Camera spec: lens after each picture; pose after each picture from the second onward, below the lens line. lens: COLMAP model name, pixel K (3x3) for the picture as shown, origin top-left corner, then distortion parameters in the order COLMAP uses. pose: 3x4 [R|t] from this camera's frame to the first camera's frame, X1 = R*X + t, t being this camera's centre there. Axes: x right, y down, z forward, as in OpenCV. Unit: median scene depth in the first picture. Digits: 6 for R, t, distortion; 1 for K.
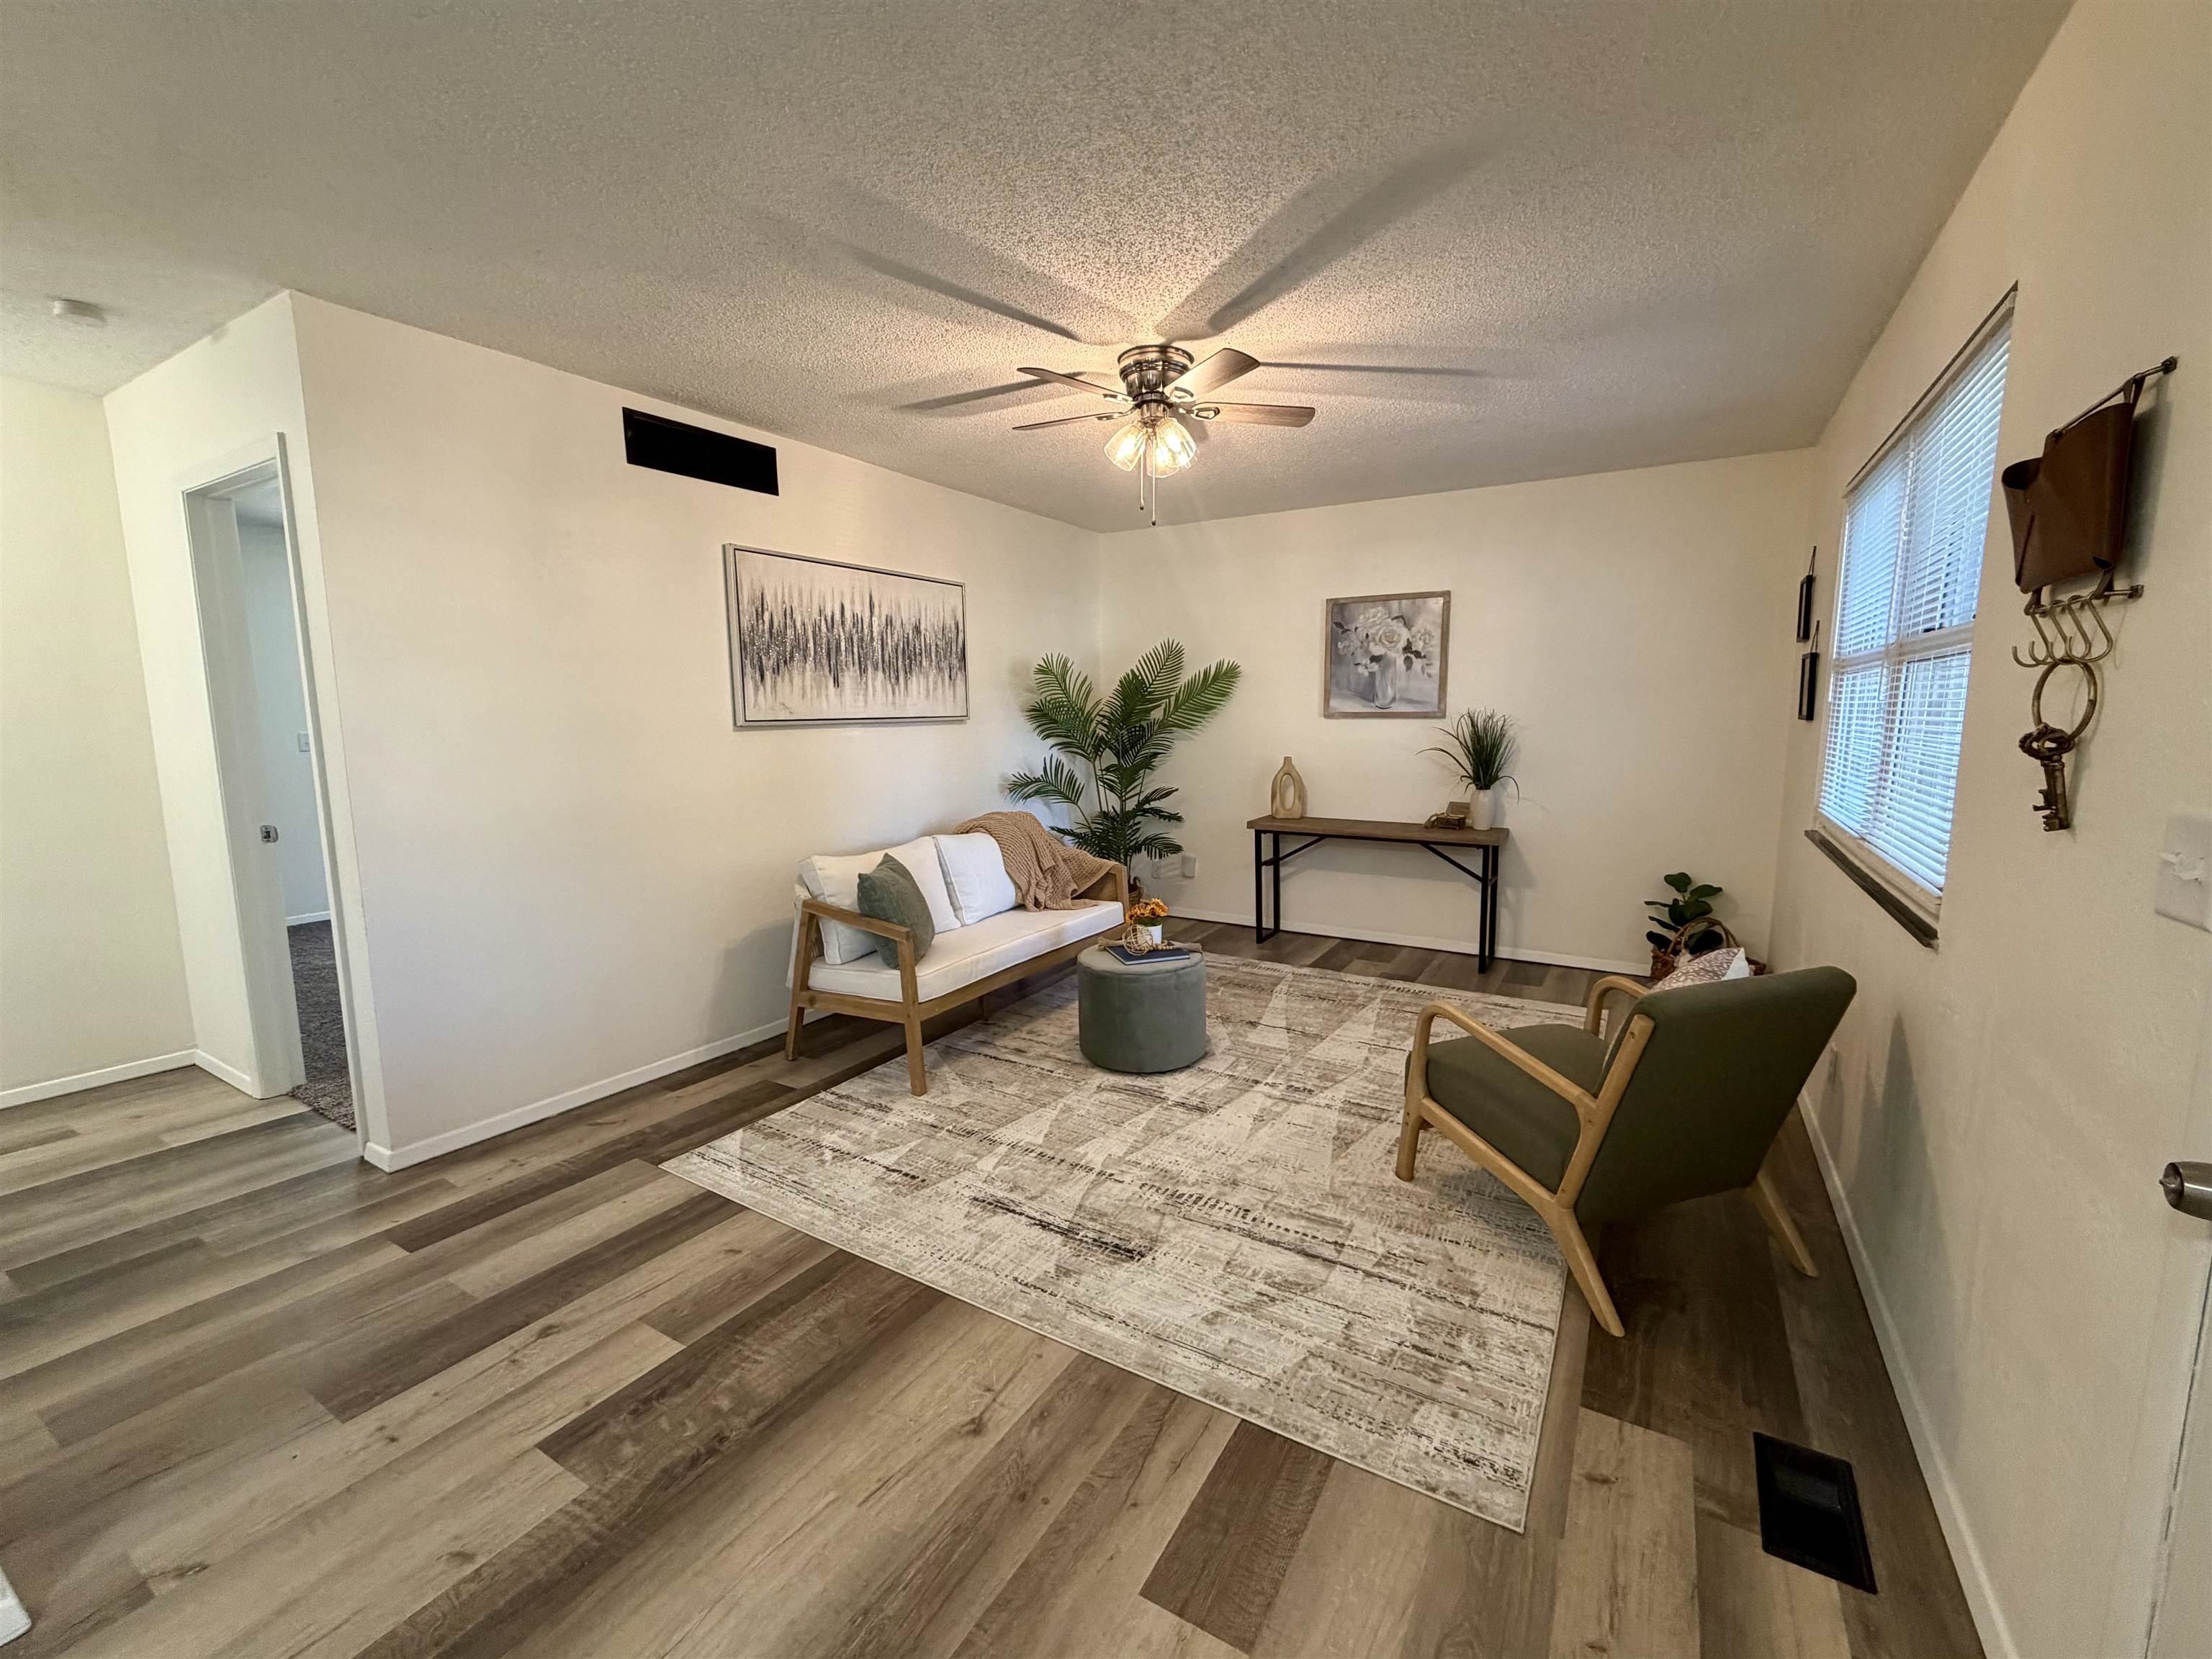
lens RADIAL K [[924.3, 0, 1103.9], [0, 924.3, 834.2], [0, 0, 1]] dist [-0.001760, -0.000103]
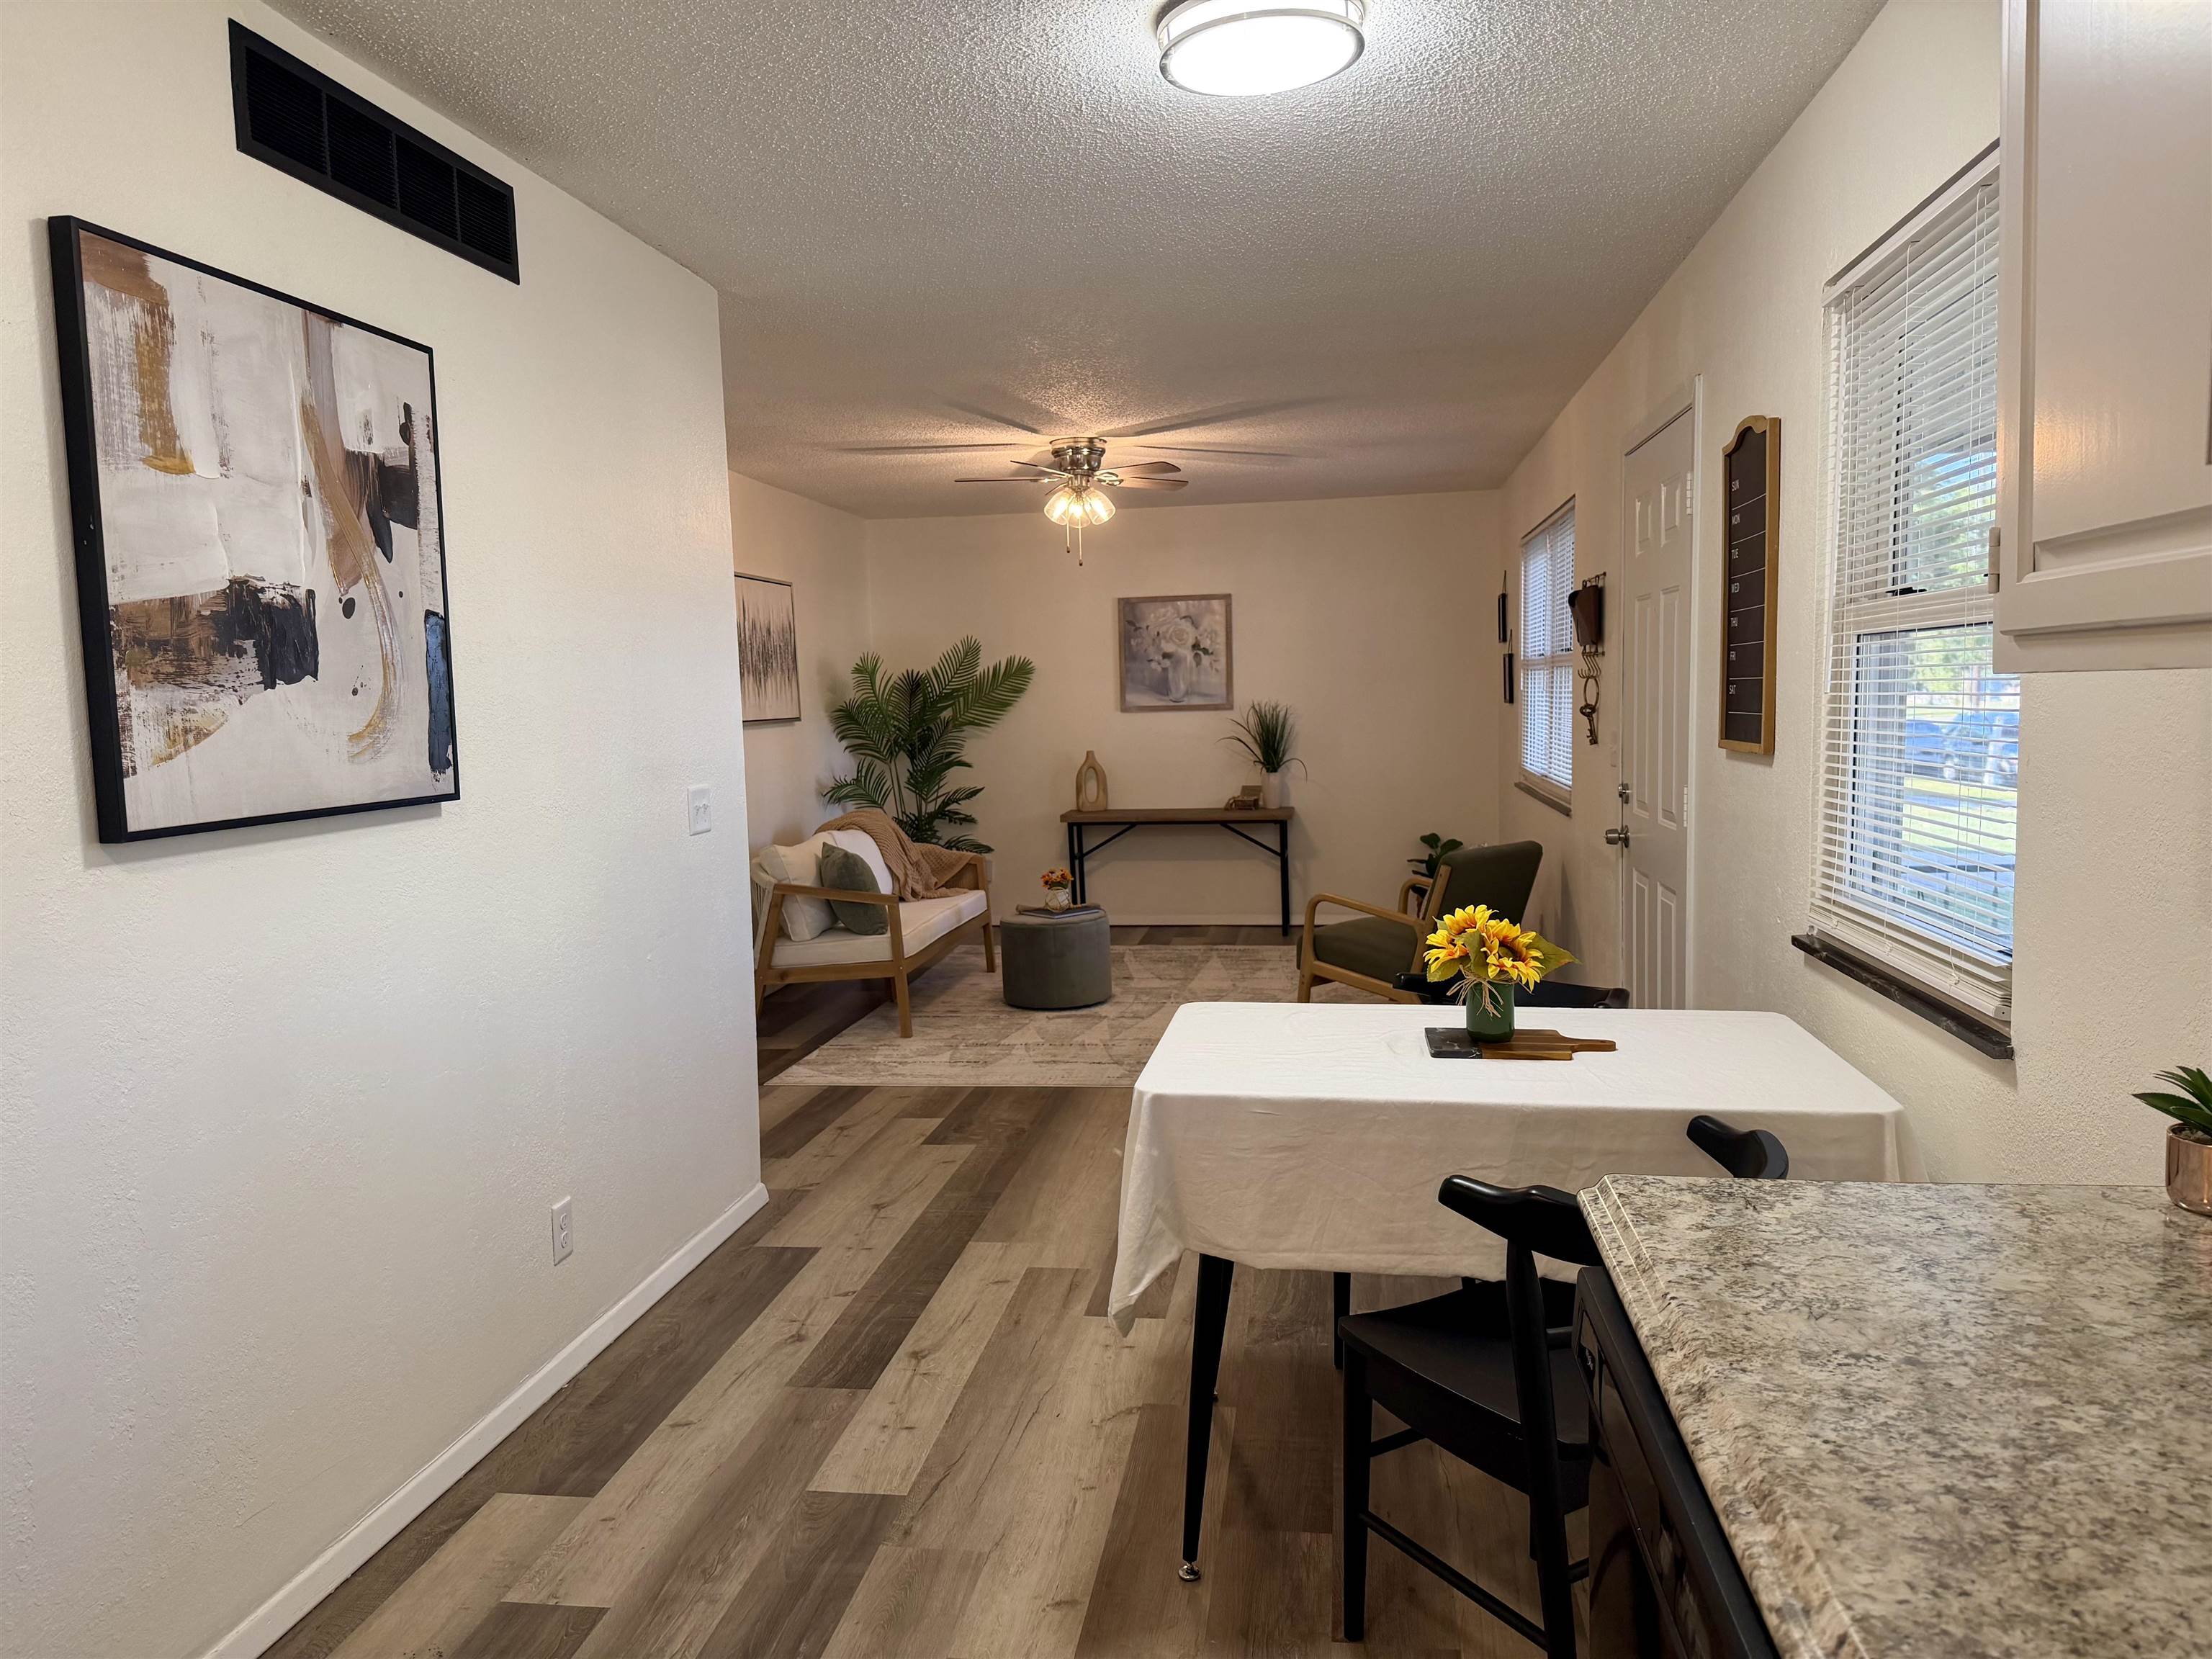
lens RADIAL K [[1549.9, 0, 1113.8], [0, 1549.9, 830.5], [0, 0, 1]] dist [0.095767, -0.167486]
pose [[0.922342, -0.051536, 0.382923, -0.675908], [0.072114, 0.996611, -0.039570, 0.113552], [-0.379586, 0.064111, 0.922932, -0.900616]]
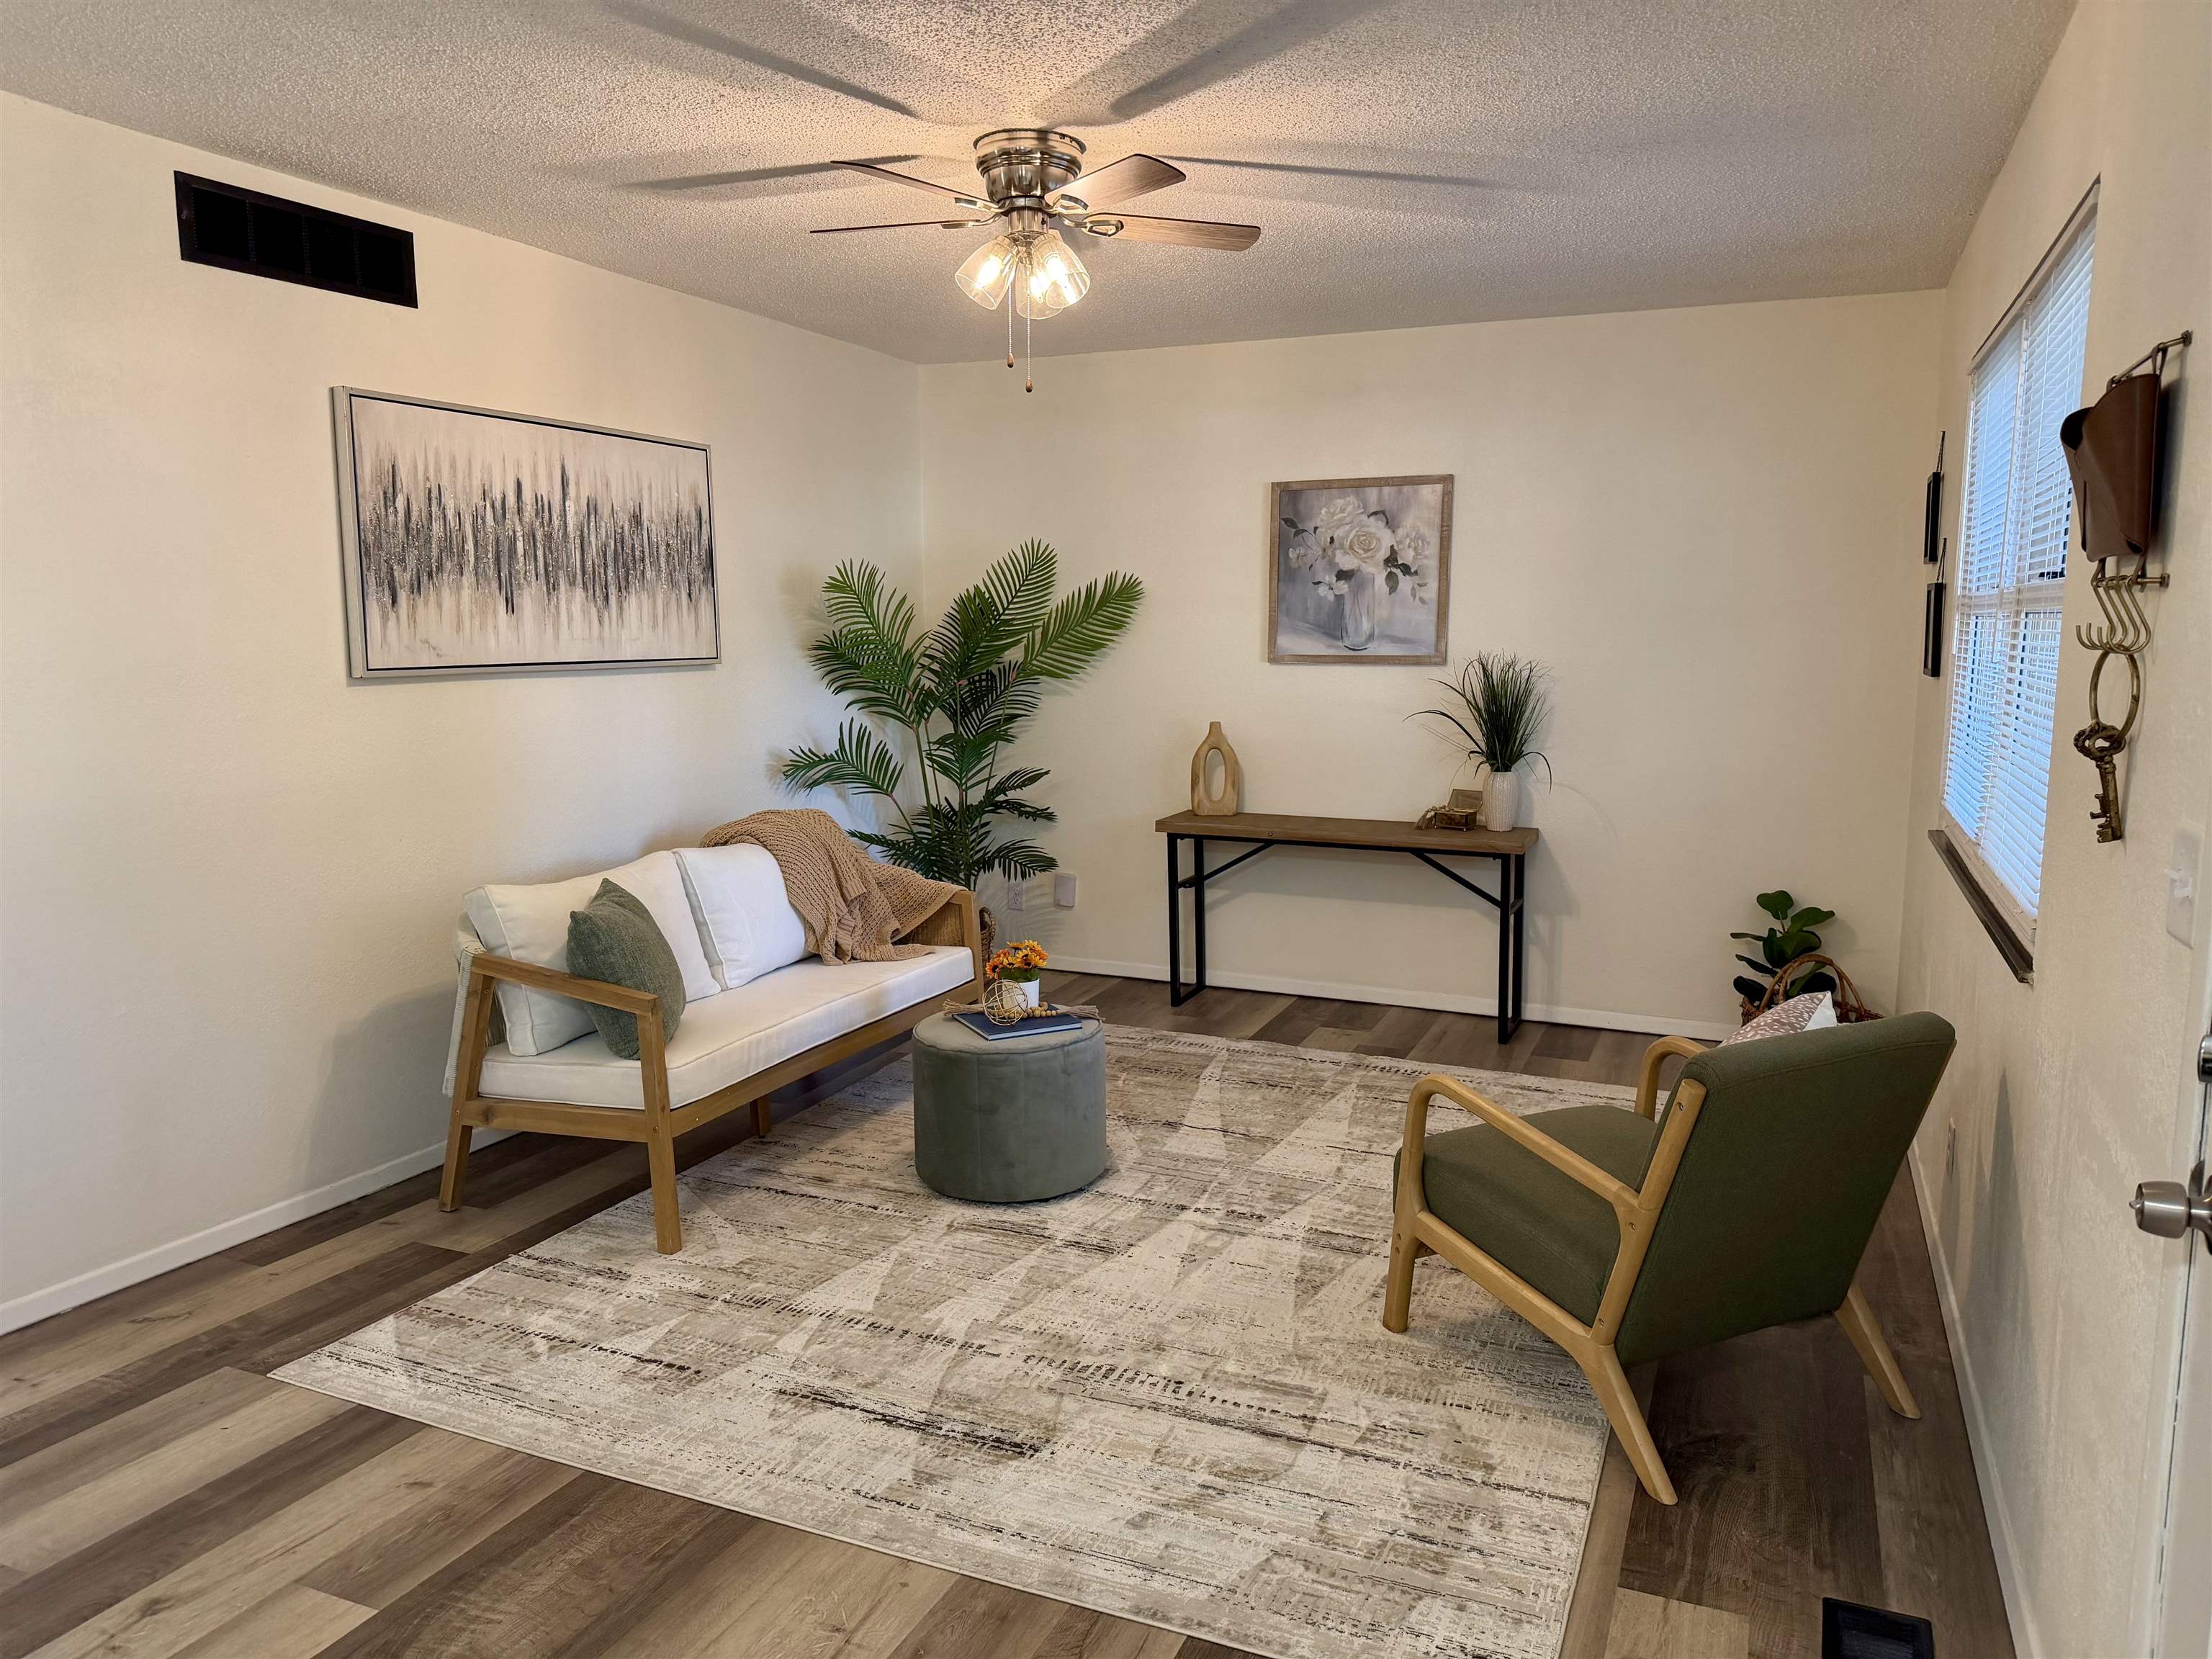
lens RADIAL K [[1549.9, 0, 1113.8], [0, 1549.9, 830.5], [0, 0, 1]] dist [0.095767, -0.167486]
pose [[0.990290, -0.009298, 0.138704, -0.041085], [0.009655, 0.999952, -0.001901, -0.007784], [-0.138680, 0.003222, 0.990332, -0.128143]]
